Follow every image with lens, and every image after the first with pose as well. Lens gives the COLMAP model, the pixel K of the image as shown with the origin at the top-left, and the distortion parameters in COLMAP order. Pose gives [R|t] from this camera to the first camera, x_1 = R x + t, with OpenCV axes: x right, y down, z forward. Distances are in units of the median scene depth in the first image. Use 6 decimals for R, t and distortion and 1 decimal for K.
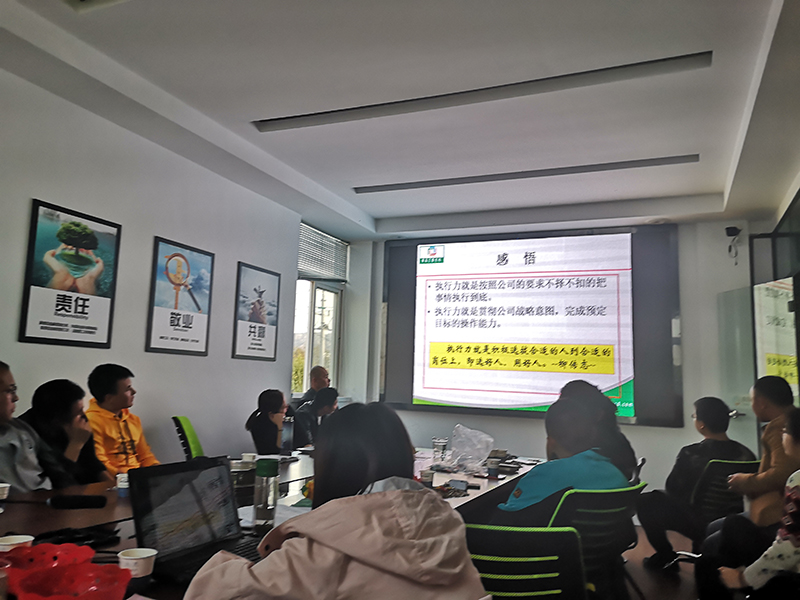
lens RADIAL K [[615.5, 0, 397.8], [0, 615.5, 311.5], [0, 0, 1]] dist [0.093797, -0.130784]
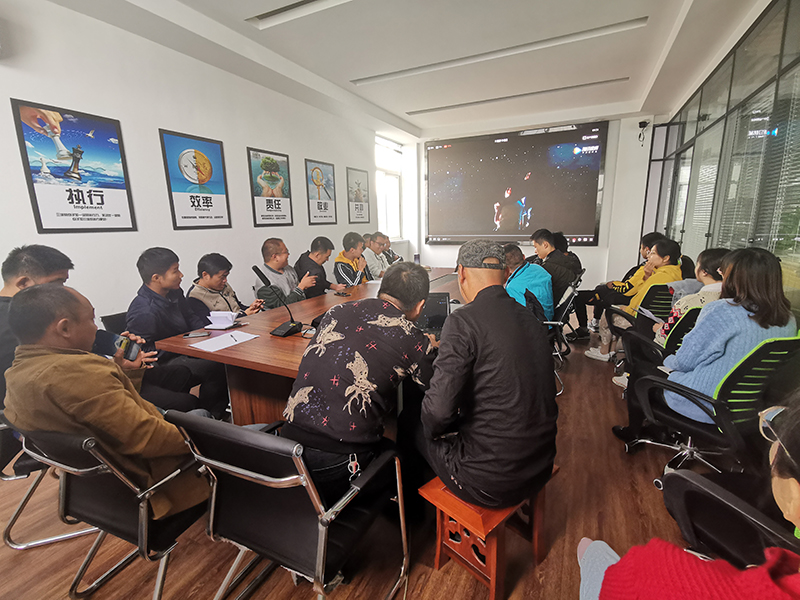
lens RADIAL K [[387.6, 0, 400.0], [0, 387.6, 300.0], [0, 0, 1]] dist [-0.024626, 0.030295]
pose [[0.997197, -0.051384, -0.054394, -0.091030], [0.065666, 0.949466, 0.306923, -0.065381], [0.035874, -0.309634, 0.950179, -0.163899]]
